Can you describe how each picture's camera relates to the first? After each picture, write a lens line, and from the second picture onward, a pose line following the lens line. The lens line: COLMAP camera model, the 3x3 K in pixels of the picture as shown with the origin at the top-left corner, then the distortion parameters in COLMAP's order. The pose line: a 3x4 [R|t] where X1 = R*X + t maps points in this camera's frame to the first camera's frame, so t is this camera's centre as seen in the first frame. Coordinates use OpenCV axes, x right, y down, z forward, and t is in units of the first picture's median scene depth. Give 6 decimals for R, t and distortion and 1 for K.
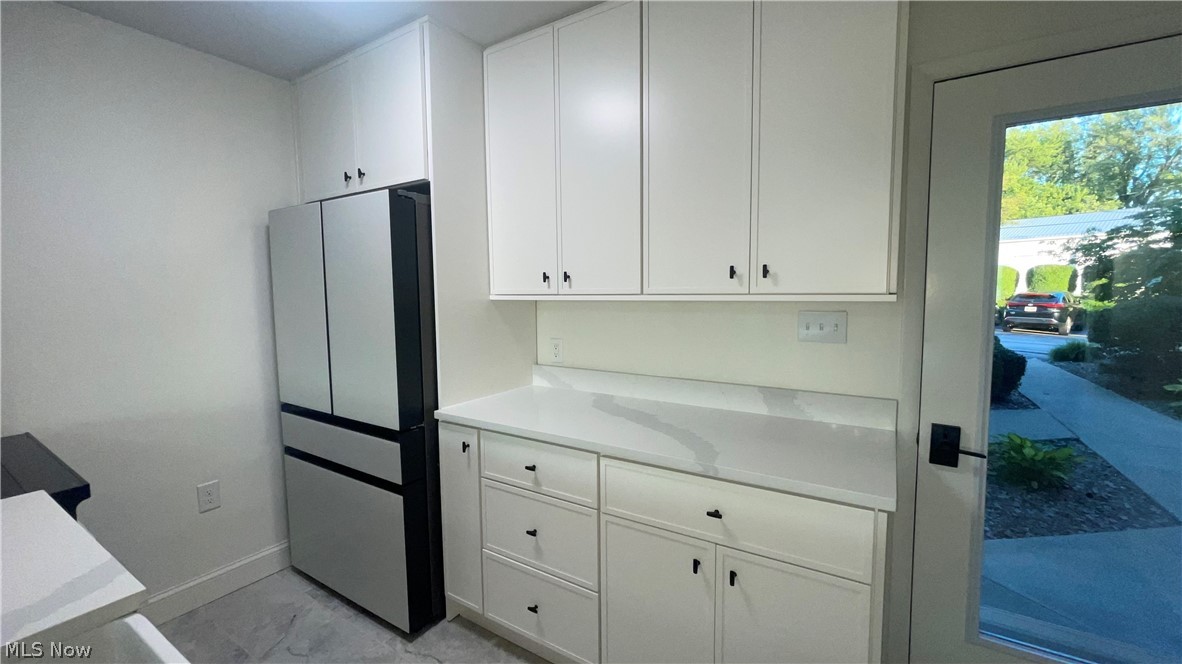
lens RADIAL K [[478.5, 0, 591.0], [0, 478.5, 332.0], [0, 0, 1]] dist [-0.001912, -0.000110]
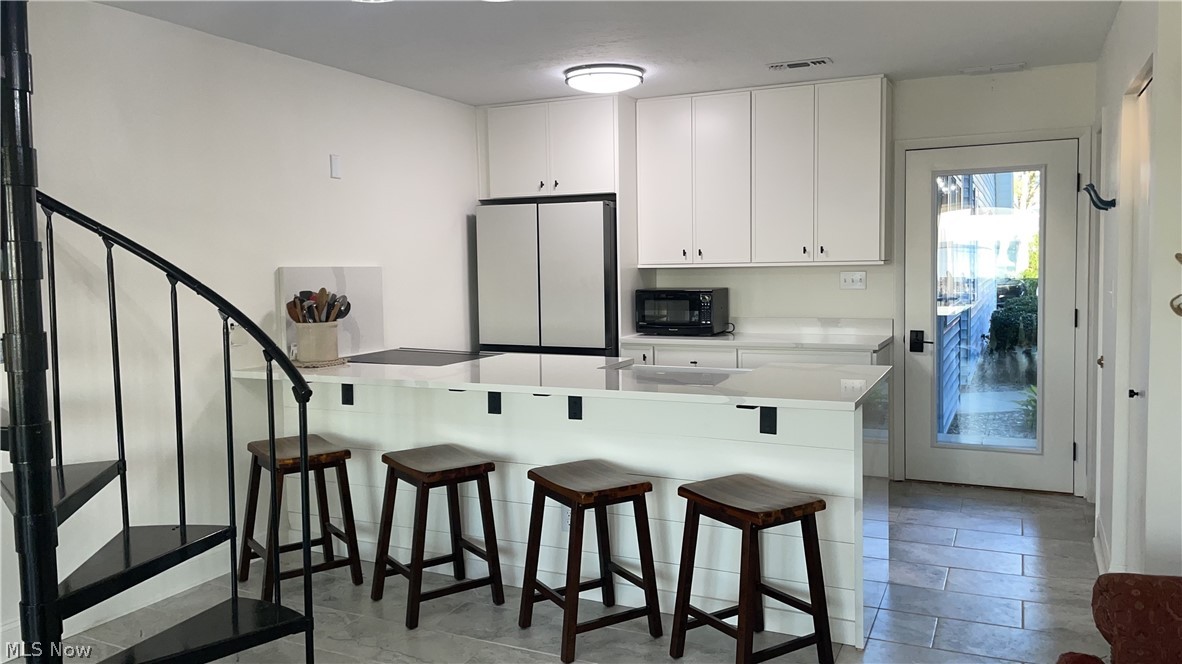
lens RADIAL K [[887.7, 0, 591.0], [0, 887.7, 332.0], [0, 0, 1]] dist [0.105073, -0.143635]
pose [[0.993075, -0.016459, 0.116320, -0.779889], [0.017447, 0.999820, -0.007482, 0.170583], [-0.116176, 0.009459, 0.993184, -1.953718]]
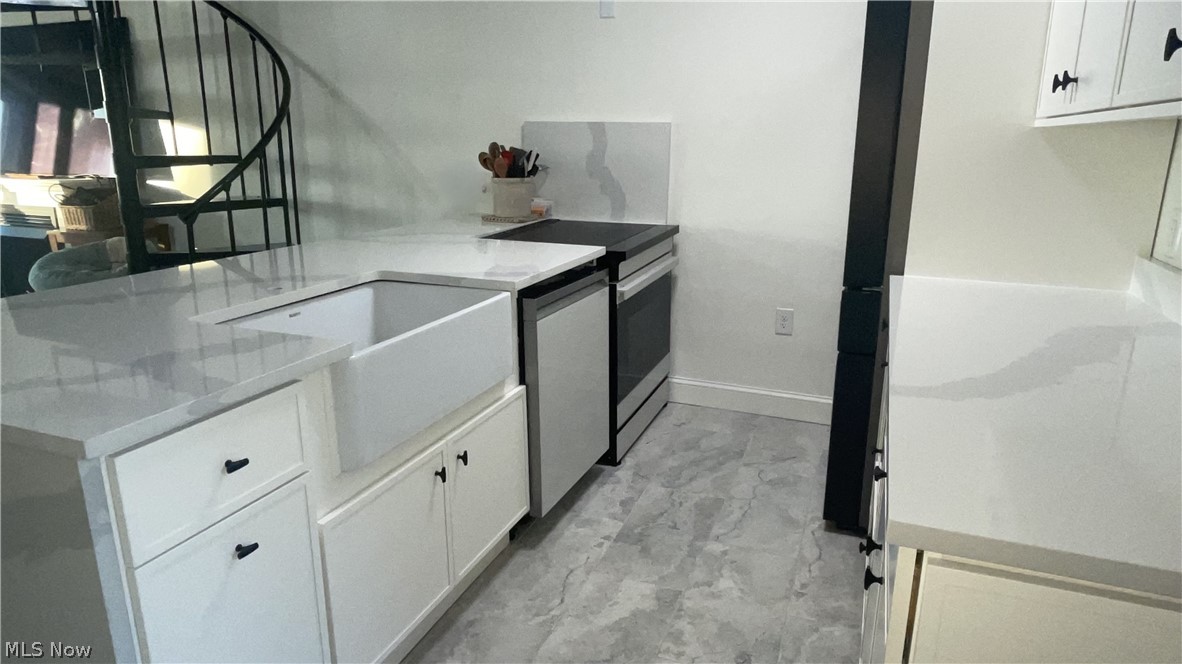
lens RADIAL K [[708.9, 0, 591.0], [0, 708.9, 332.0], [0, 0, 1]] dist [0.000827, -0.000069]
pose [[0.183927, 0.271753, -0.944627, 0.708995], [-0.087831, 0.961722, 0.259569, -0.001650], [0.979008, 0.035226, 0.200755, 0.320084]]
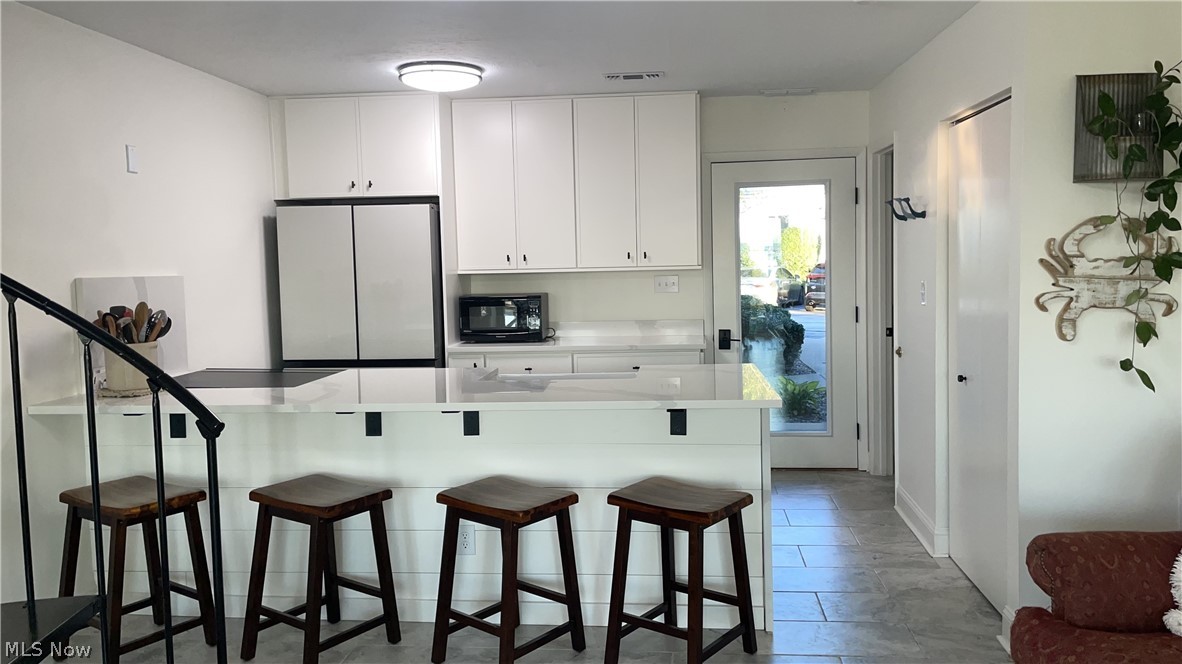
lens RADIAL K [[887.7, 0, 591.0], [0, 887.7, 332.0], [0, 0, 1]] dist [0.105073, -0.143635]
pose [[0.895131, -0.048009, 0.443210, -1.198275], [0.053399, 0.998573, 0.000320, 0.144426], [-0.442593, 0.023380, 0.896418, -1.776410]]
